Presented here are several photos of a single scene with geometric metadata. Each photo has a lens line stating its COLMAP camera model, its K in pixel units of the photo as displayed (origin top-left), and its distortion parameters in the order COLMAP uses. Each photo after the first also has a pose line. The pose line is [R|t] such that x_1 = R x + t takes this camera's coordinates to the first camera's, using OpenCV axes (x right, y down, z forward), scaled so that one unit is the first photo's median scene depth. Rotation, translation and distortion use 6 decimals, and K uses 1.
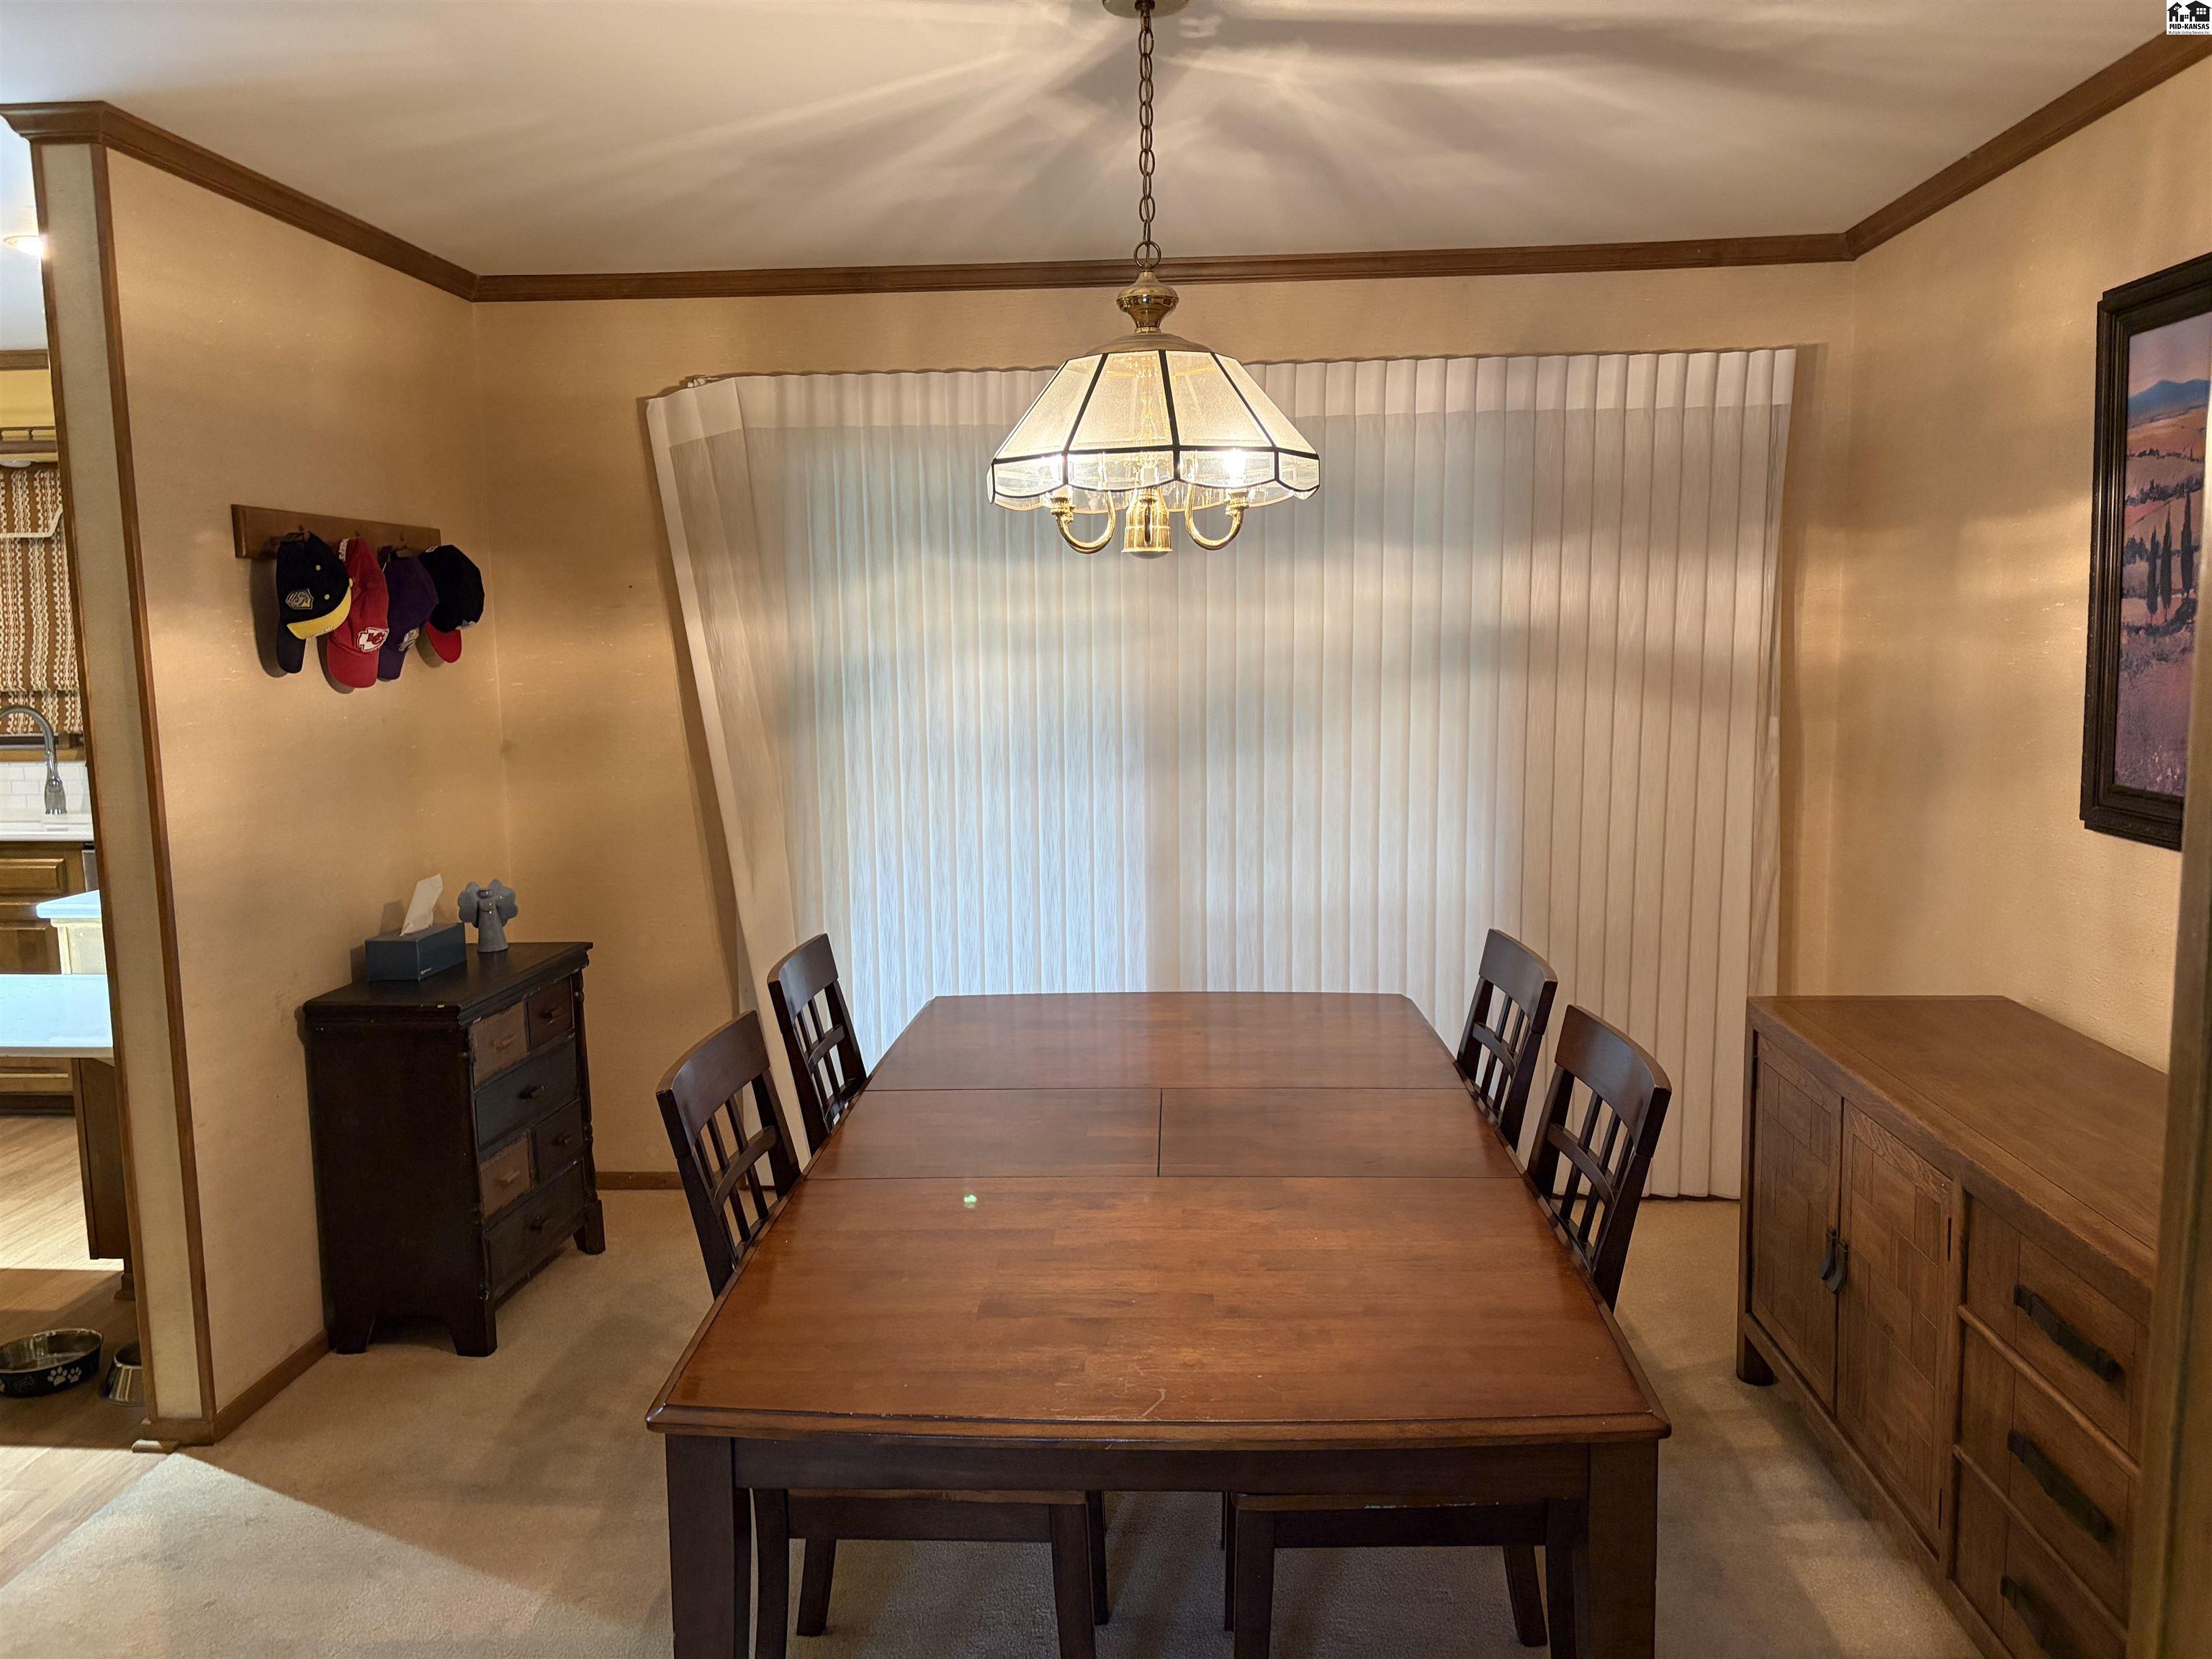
lens RADIAL K [[1636.9, 0, 1111.0], [0, 1636.9, 810.5], [0, 0, 1]] dist [0.005636, -0.008655]
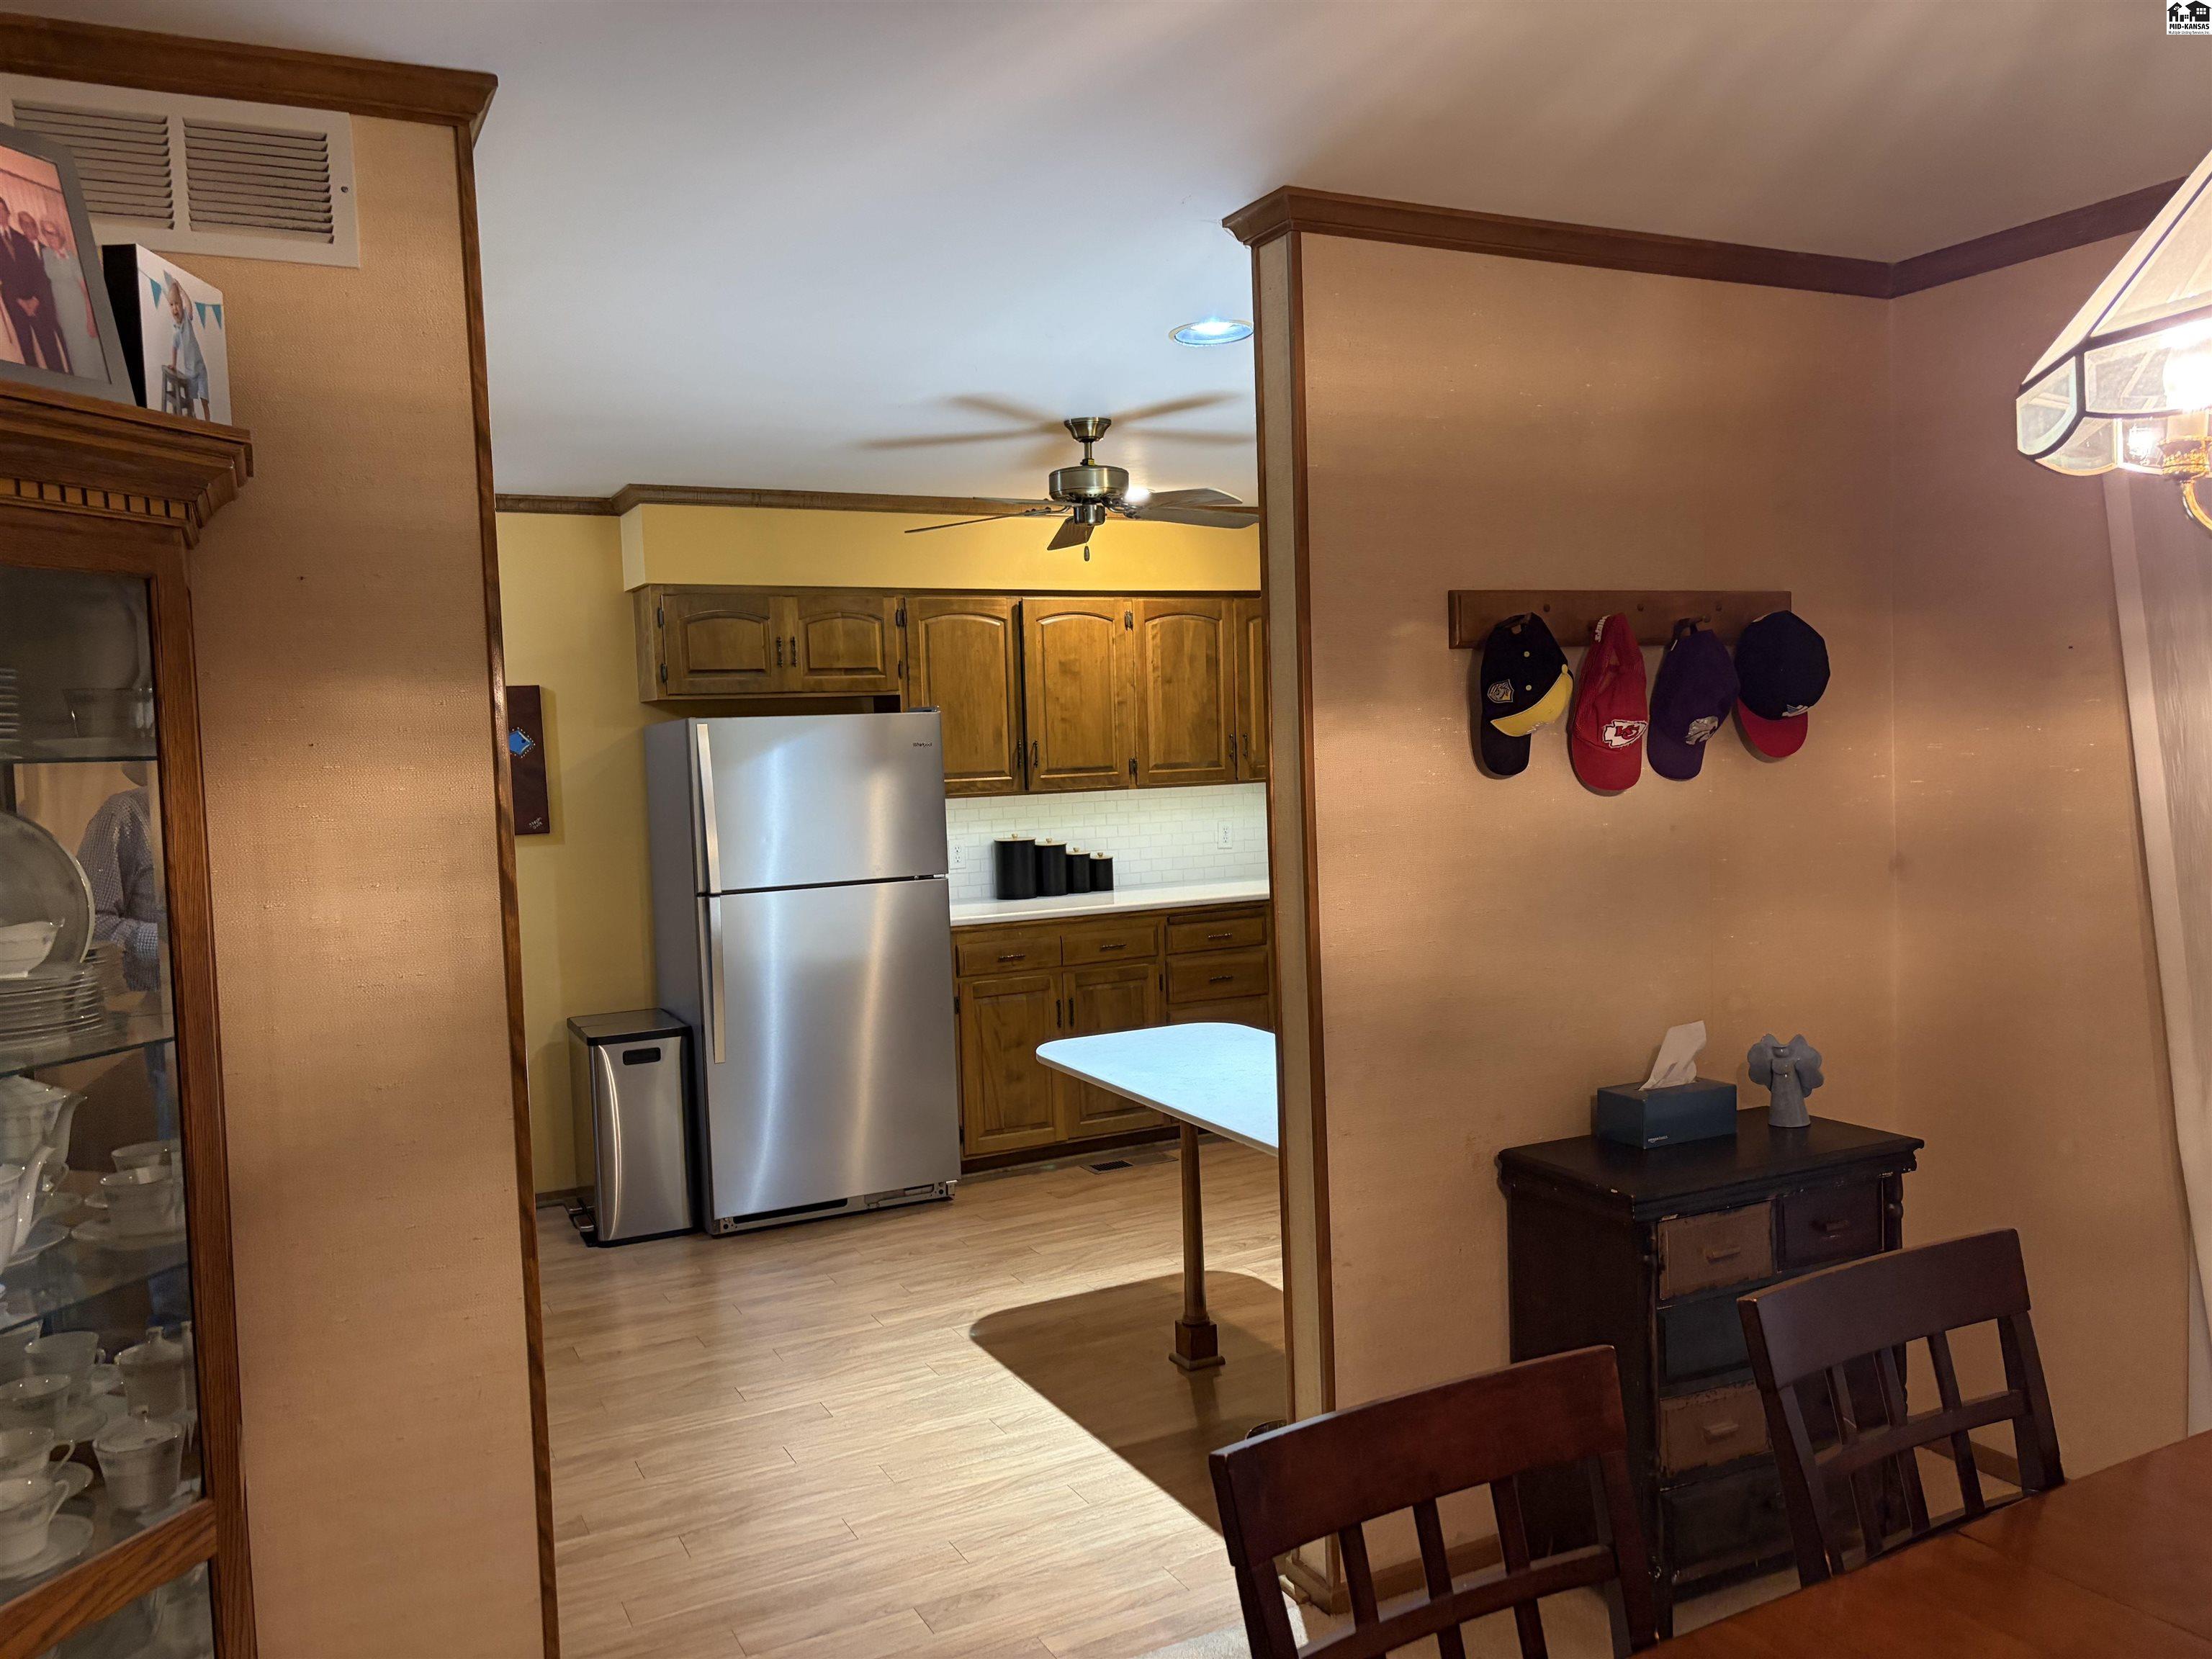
lens RADIAL K [[1656.5, 0, 1120.9], [0, 1656.5, 836.6], [0, 0, 1]] dist [0.039758, -0.042799]
pose [[0.505810, 0.046135, -0.861410, 0.156530], [-0.064921, 0.997773, 0.015317, -0.048547], [0.860198, 0.048176, 0.507679, 0.352812]]
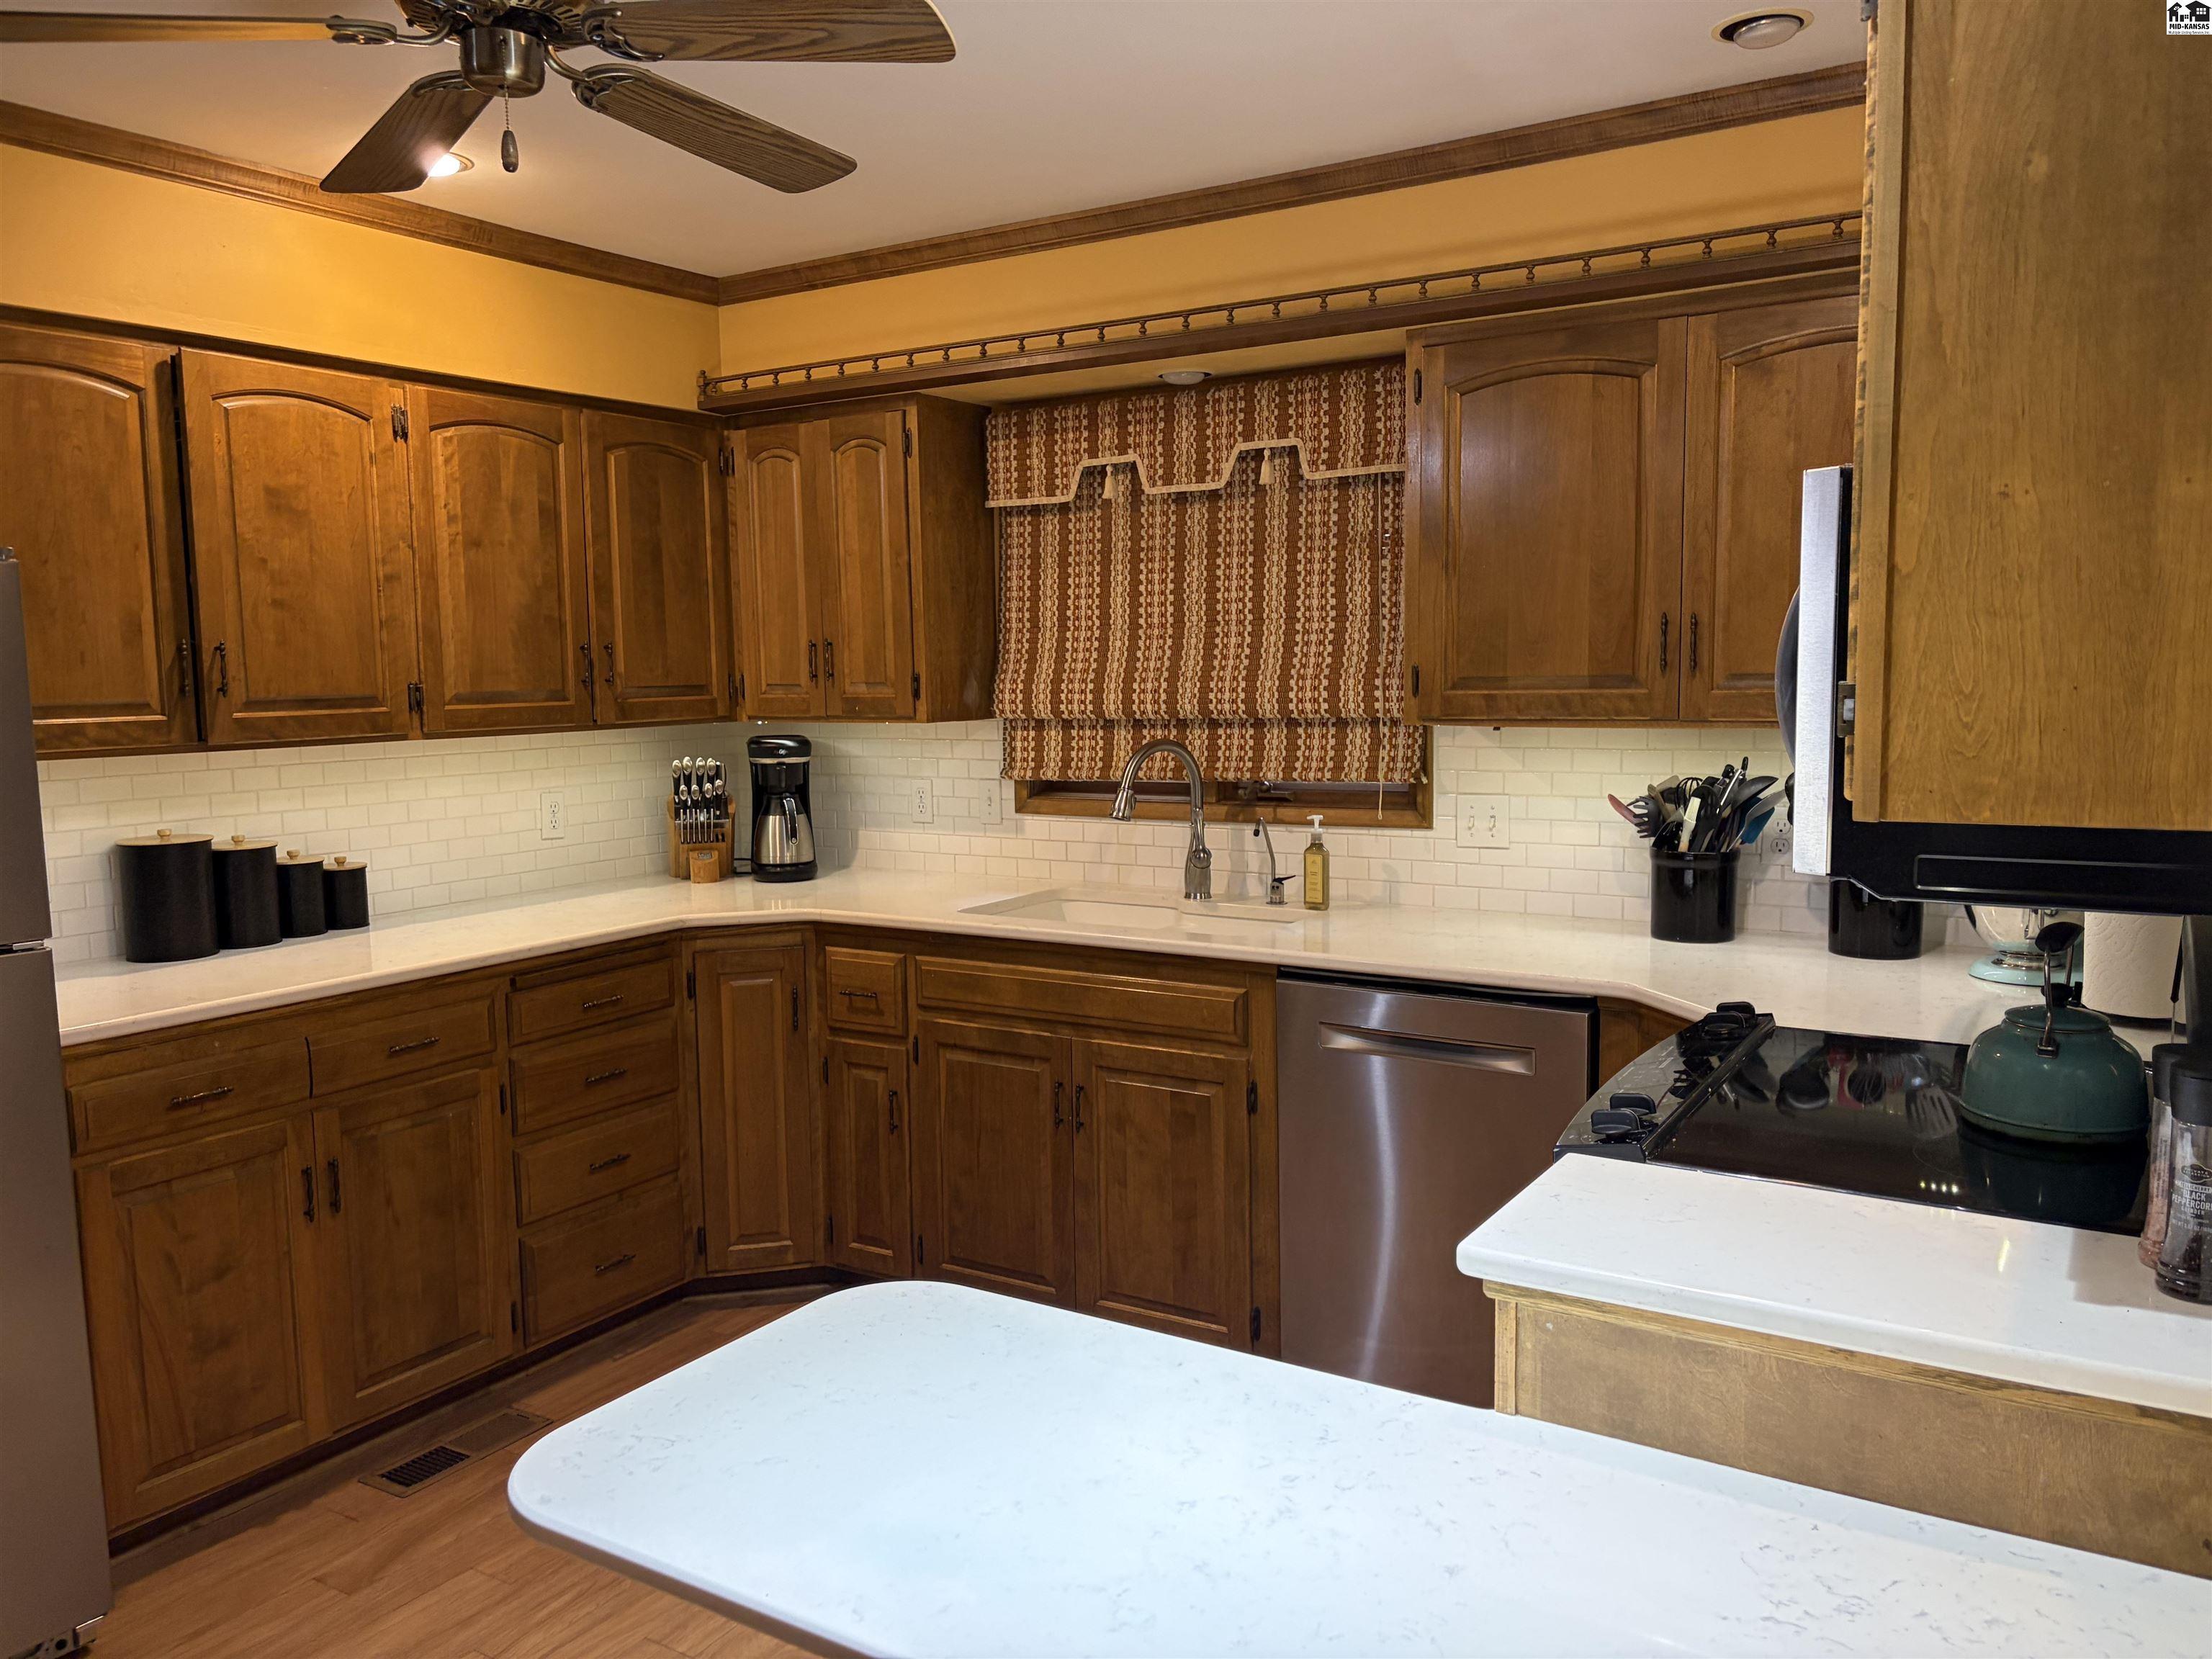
lens RADIAL K [[1656.5, 0, 1095.1], [0, 1656.5, 836.9], [0, 0, 1]] dist [0.039758, -0.042799]
pose [[0.873321, 0.049695, -0.484603, -0.557944], [-0.047257, 0.998734, 0.017254, -0.052289], [0.484847, 0.007833, 0.874564, 0.611741]]
